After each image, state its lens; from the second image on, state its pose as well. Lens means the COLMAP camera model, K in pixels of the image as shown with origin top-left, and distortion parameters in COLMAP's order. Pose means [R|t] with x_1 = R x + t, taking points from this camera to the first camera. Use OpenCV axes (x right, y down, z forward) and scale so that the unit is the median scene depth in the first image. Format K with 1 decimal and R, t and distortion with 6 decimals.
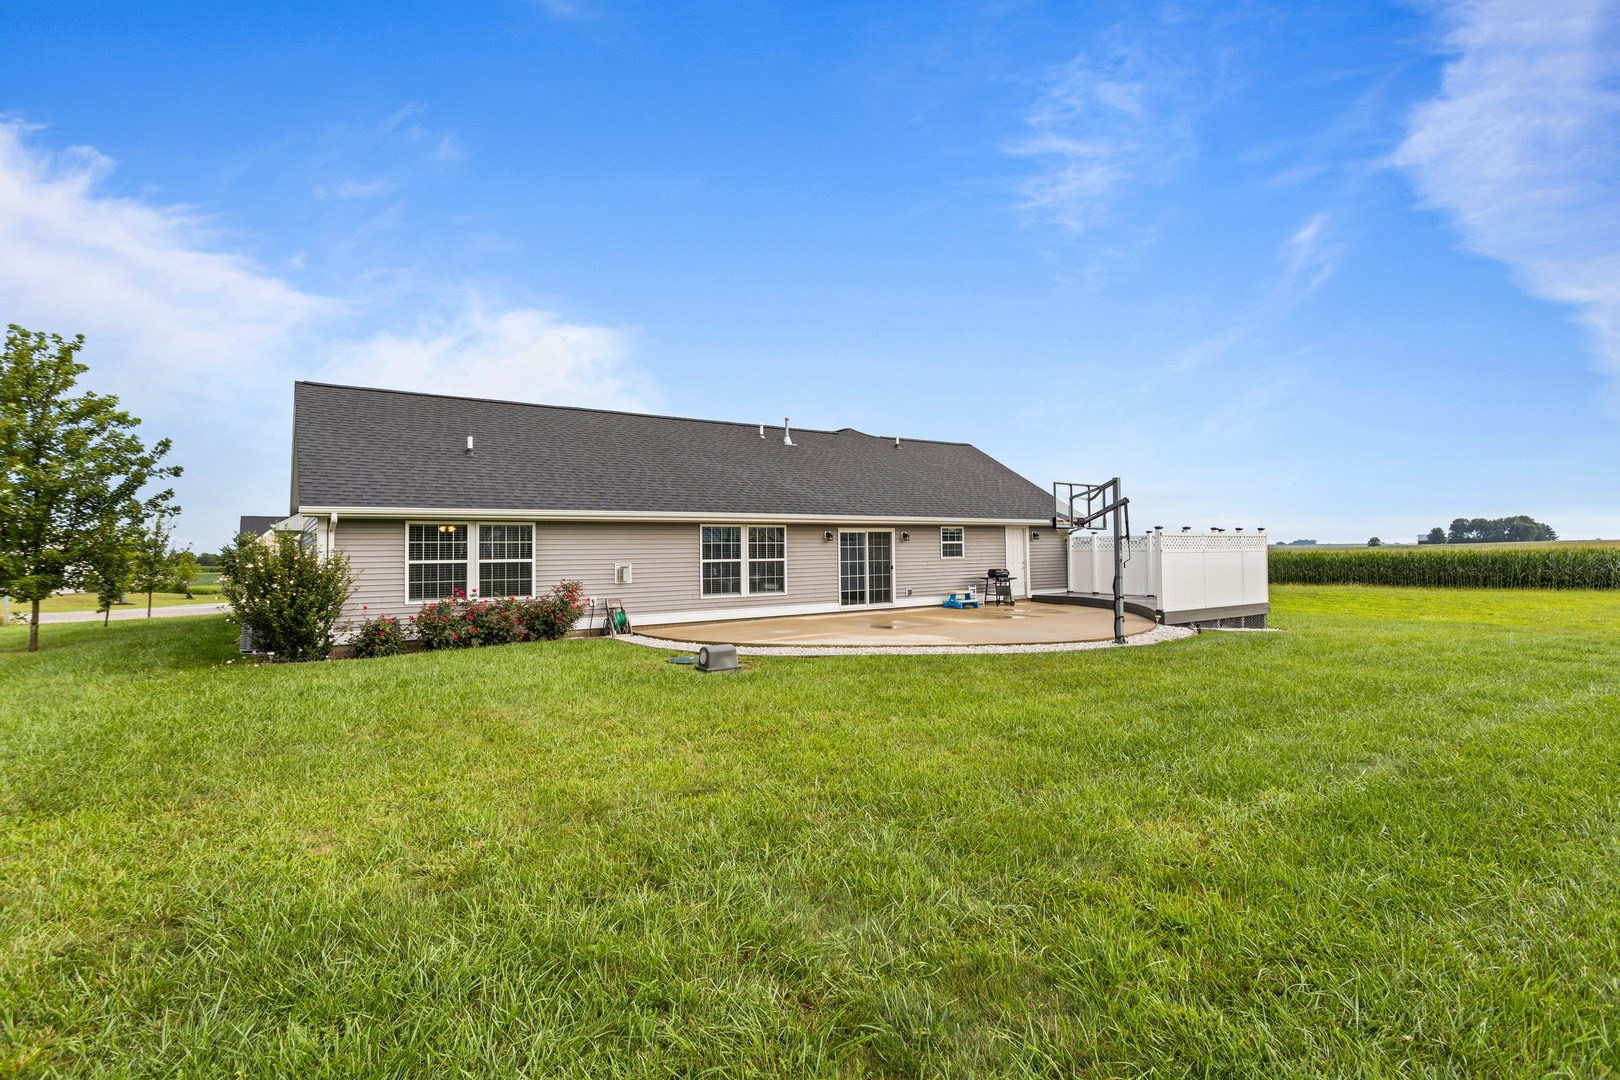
lens RADIAL K [[763.6, 0, 810.0], [0, 763.6, 540.0], [0, 0, 1]] dist [-0.000406, 0.000033]
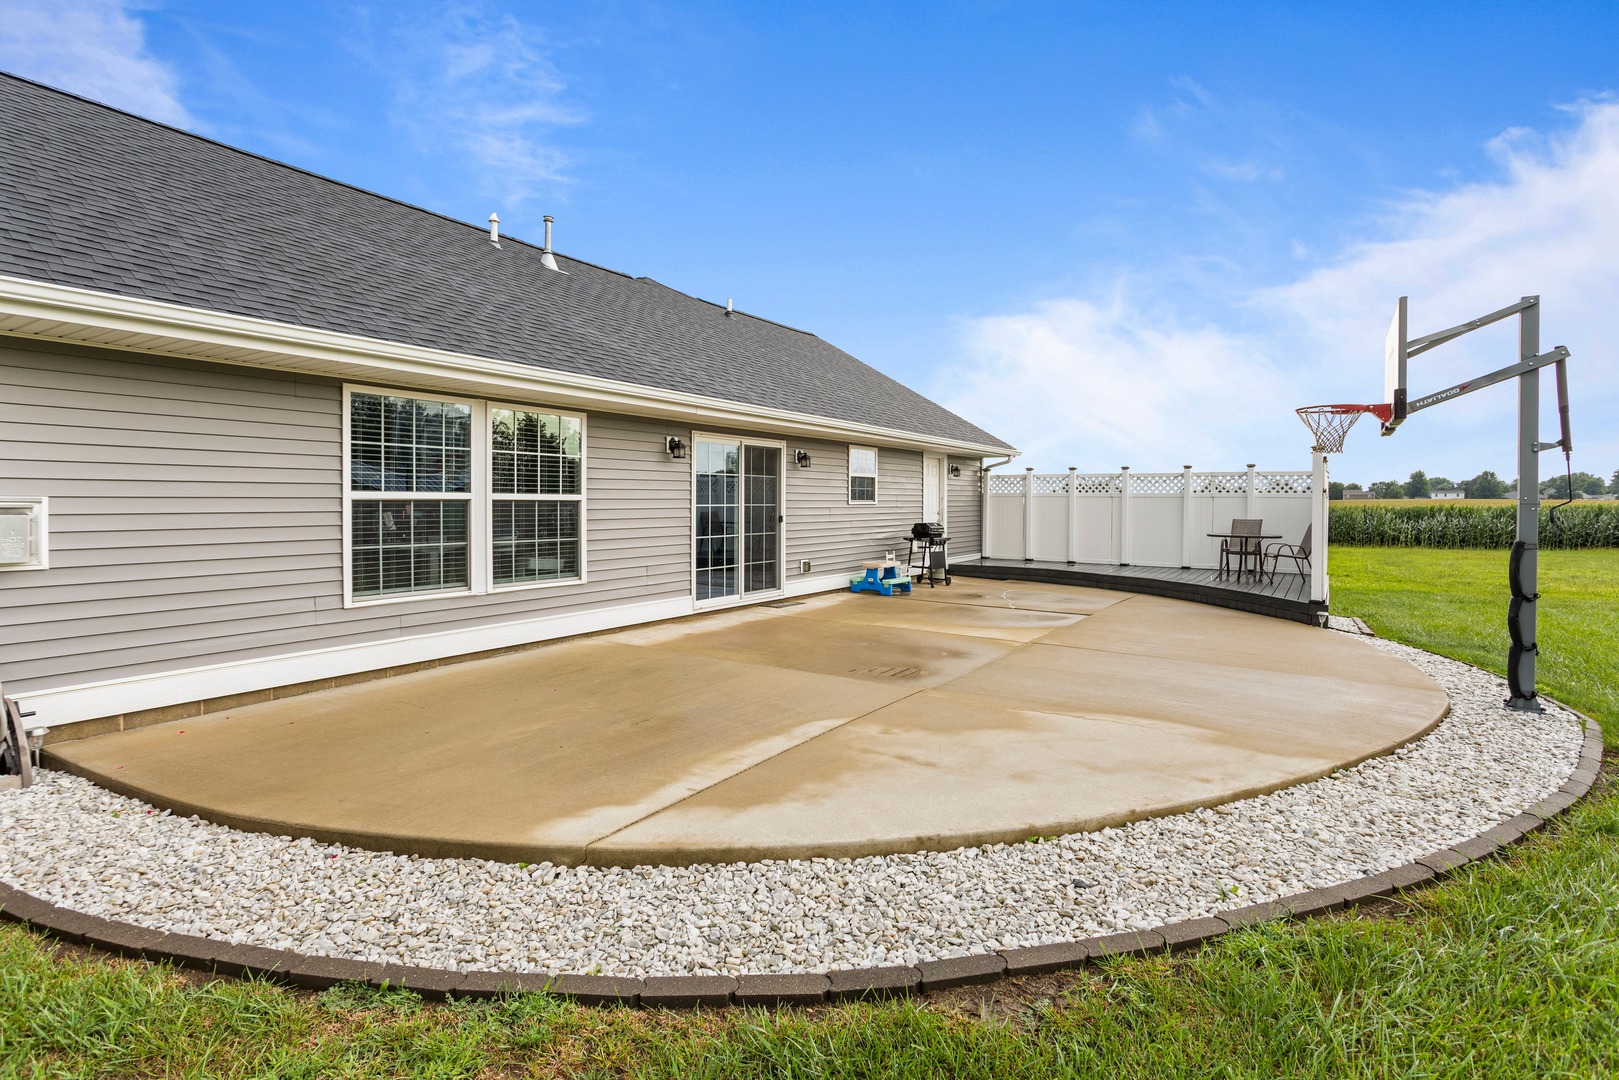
lens RADIAL K [[797.3, 0, 810.2], [0, 797.3, 519.9], [0, 0, 1]] dist [0.001137, 0.000299]
pose [[0.928780, 0.005816, 0.370585, -0.078098], [-0.018407, 0.999367, 0.030449, 0.022561], [-0.370174, -0.035102, 0.928299, 0.561942]]
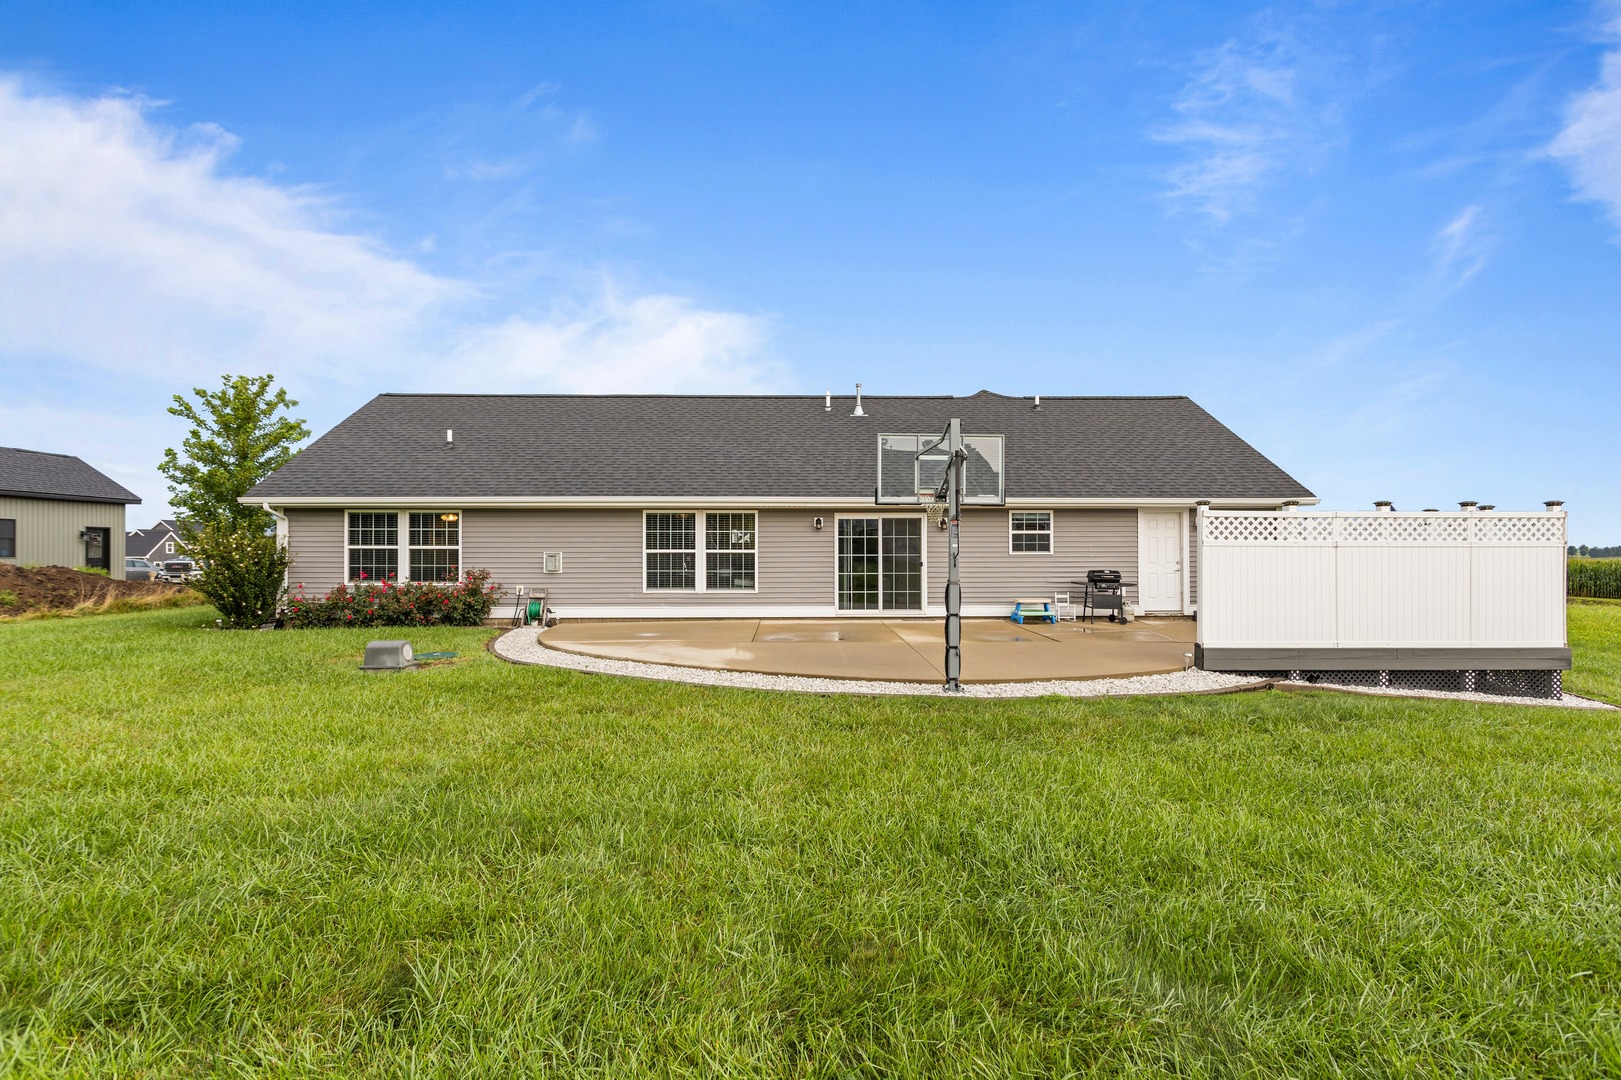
lens RADIAL K [[781.7, 0, 812.7], [0, 781.7, 548.1], [0, 0, 1]] dist [0.001261, 0.000342]
pose [[0.846170, 0.011793, -0.532783, 0.486481], [-0.002297, 0.999827, 0.018484, 0.006063], [0.532909, -0.014416, 0.846050, 0.303009]]
